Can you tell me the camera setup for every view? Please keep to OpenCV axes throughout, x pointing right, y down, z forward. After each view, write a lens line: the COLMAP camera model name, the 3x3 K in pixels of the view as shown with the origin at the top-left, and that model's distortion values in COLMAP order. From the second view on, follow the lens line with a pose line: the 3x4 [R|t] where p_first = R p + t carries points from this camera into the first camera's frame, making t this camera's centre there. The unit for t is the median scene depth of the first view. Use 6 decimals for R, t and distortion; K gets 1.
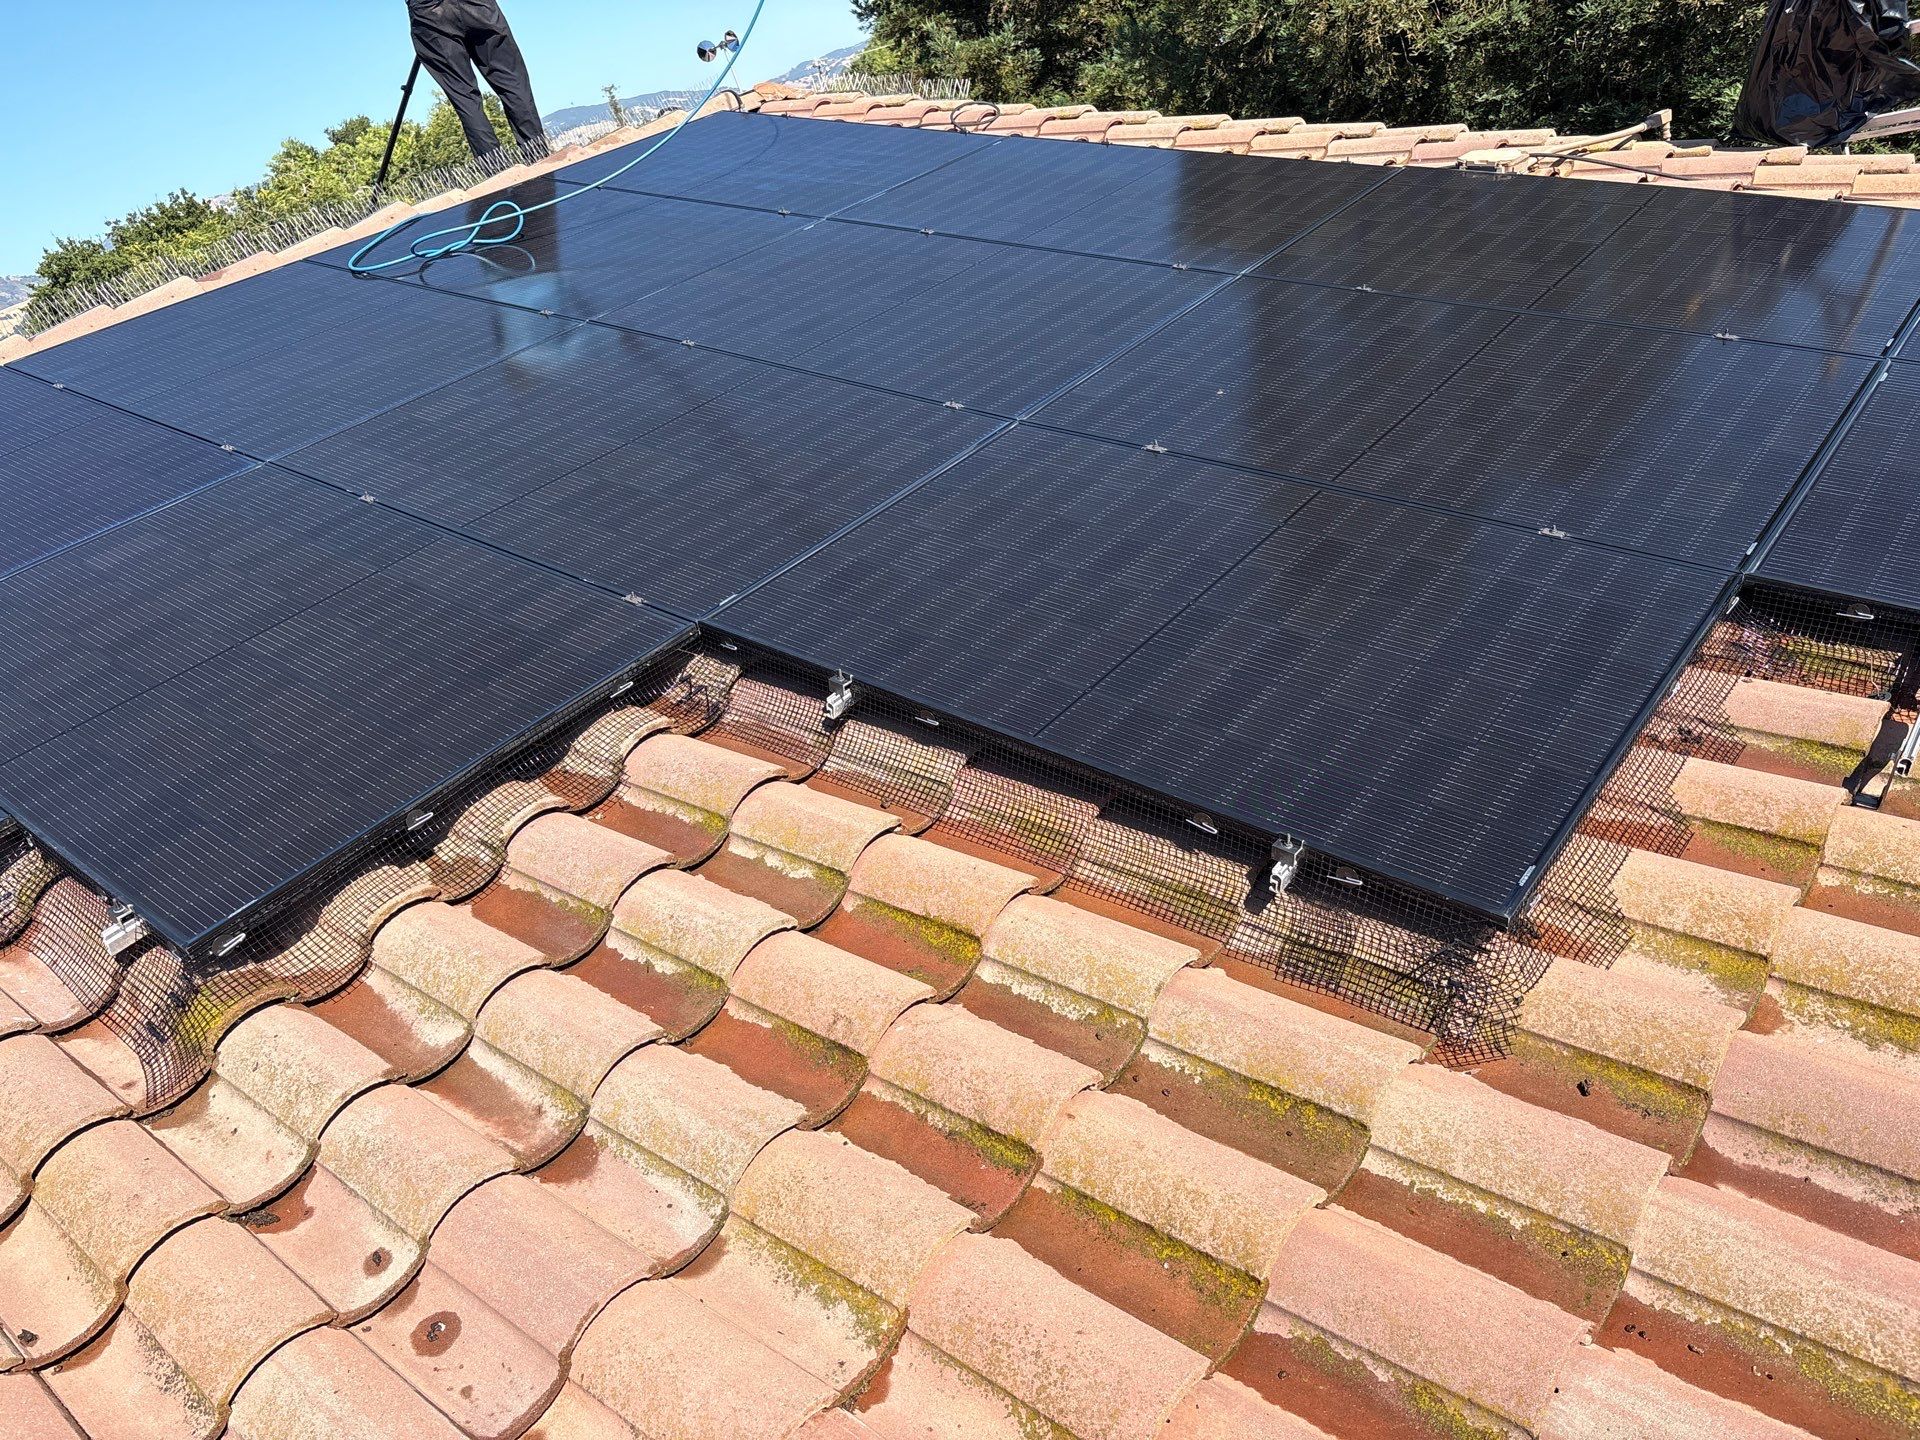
lens RADIAL K [[1458.5, 0, 957.5], [0, 1458.5, 730.8], [0, 0, 1]] dist [0.039487, -0.042475]
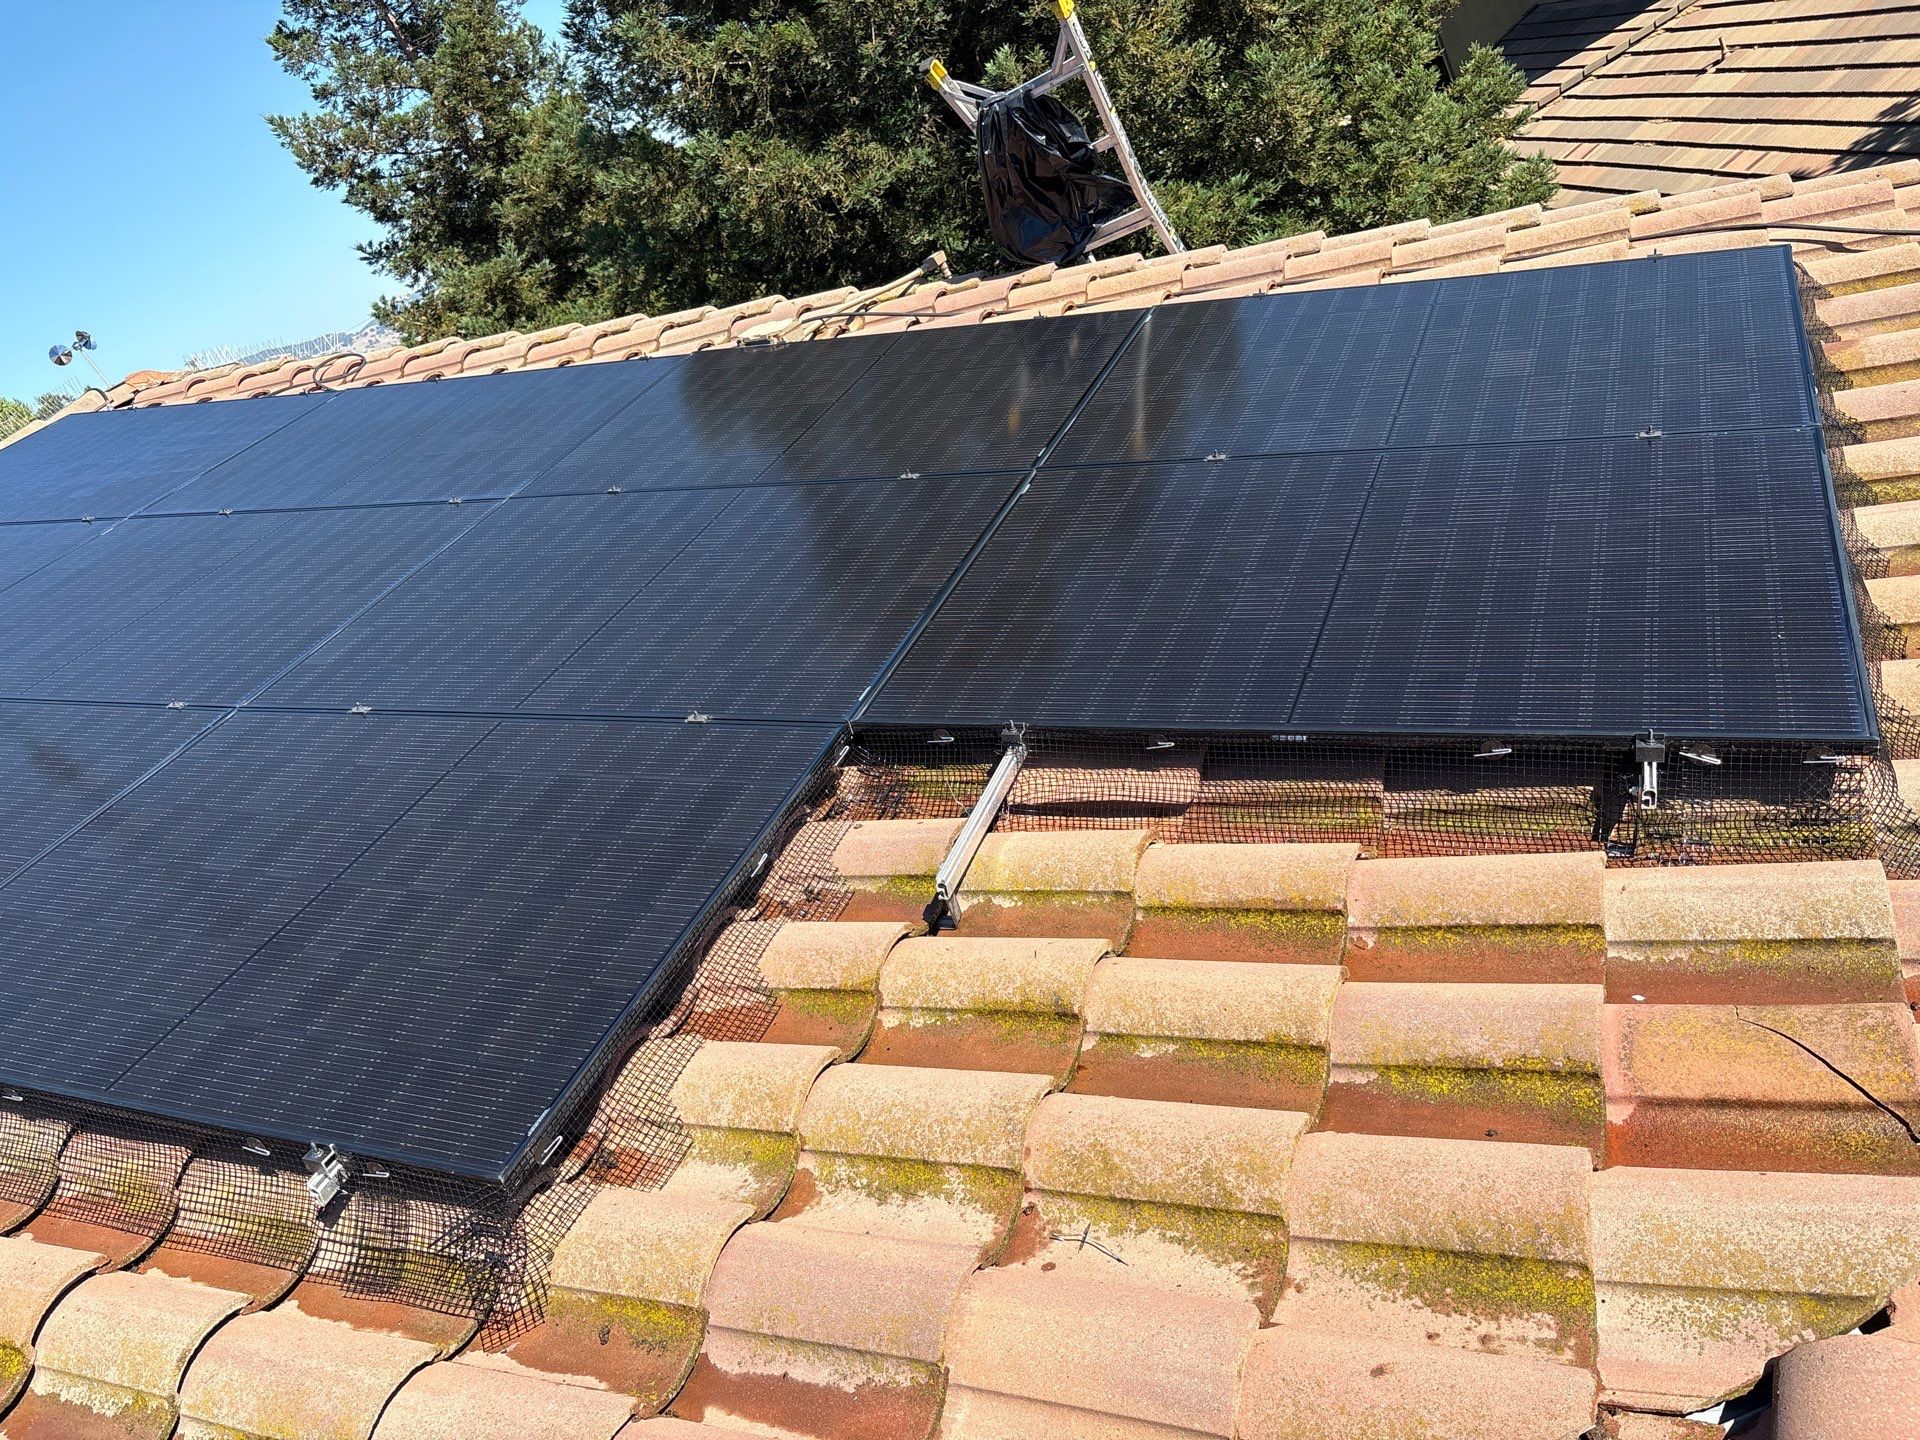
lens RADIAL K [[1458.5, 0, 950.9], [0, 1458.5, 726.5], [0, 0, 1]] dist [0.039487, -0.042475]
pose [[0.953030, -0.244823, 0.178314, 0.235295], [0.261570, 0.962104, -0.077047, -0.003103], [-0.152694, 0.120069, 0.980953, -0.011571]]
